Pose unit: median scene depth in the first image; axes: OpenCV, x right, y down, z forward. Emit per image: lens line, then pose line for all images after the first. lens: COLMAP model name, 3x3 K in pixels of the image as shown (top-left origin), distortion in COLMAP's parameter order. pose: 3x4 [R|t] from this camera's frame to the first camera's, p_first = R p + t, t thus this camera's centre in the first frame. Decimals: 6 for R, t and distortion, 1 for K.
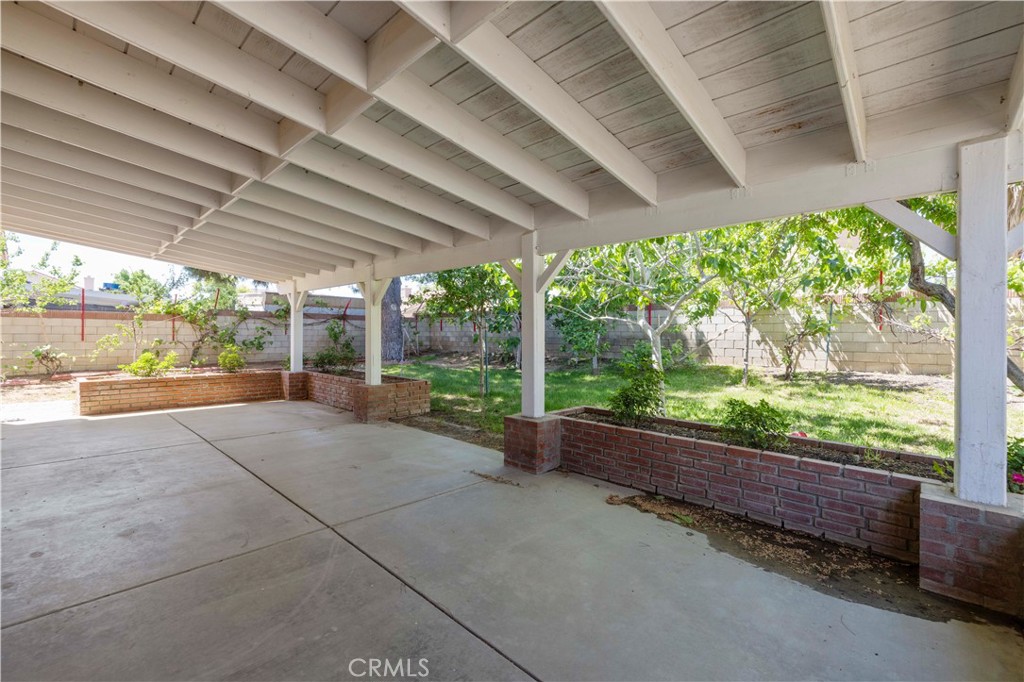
lens RADIAL K [[431.0, 0, 501.0], [0, 431.0, 342.4], [0, 0, 1]] dist [-0.000500, 0.000478]
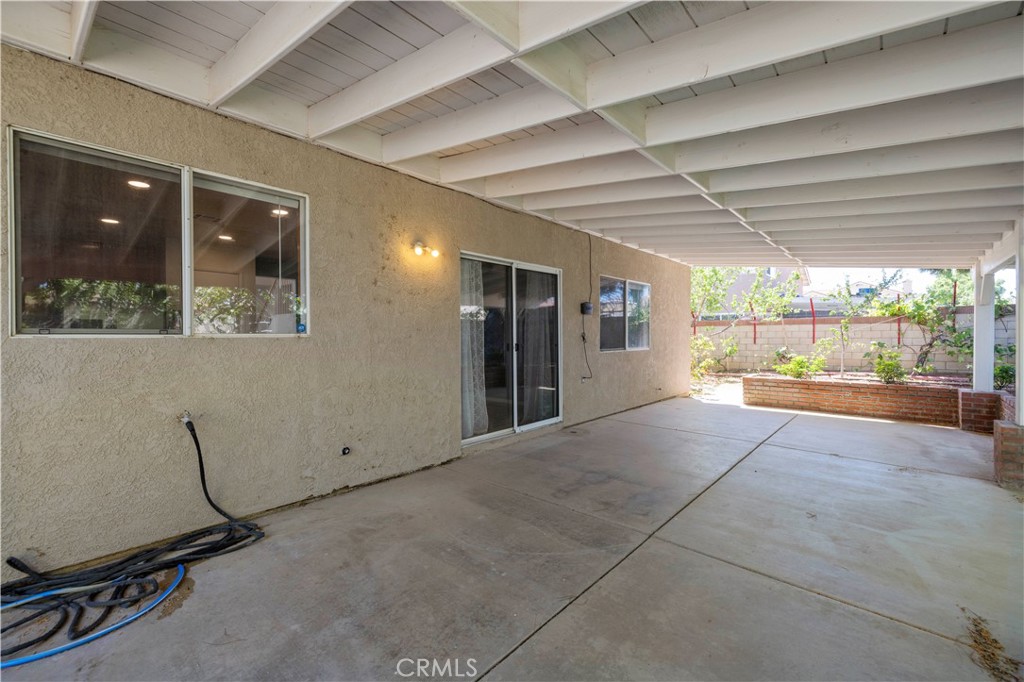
lens RADIAL K [[431.0, 0, 508.8], [0, 431.0, 339.9], [0, 0, 1]] dist [-0.000500, 0.000478]
pose [[0.030242, 0.000728, -0.999542, 0.231066], [-0.011022, 0.999939, 0.000395, -0.007630], [0.999482, 0.011005, 0.030248, 0.251609]]
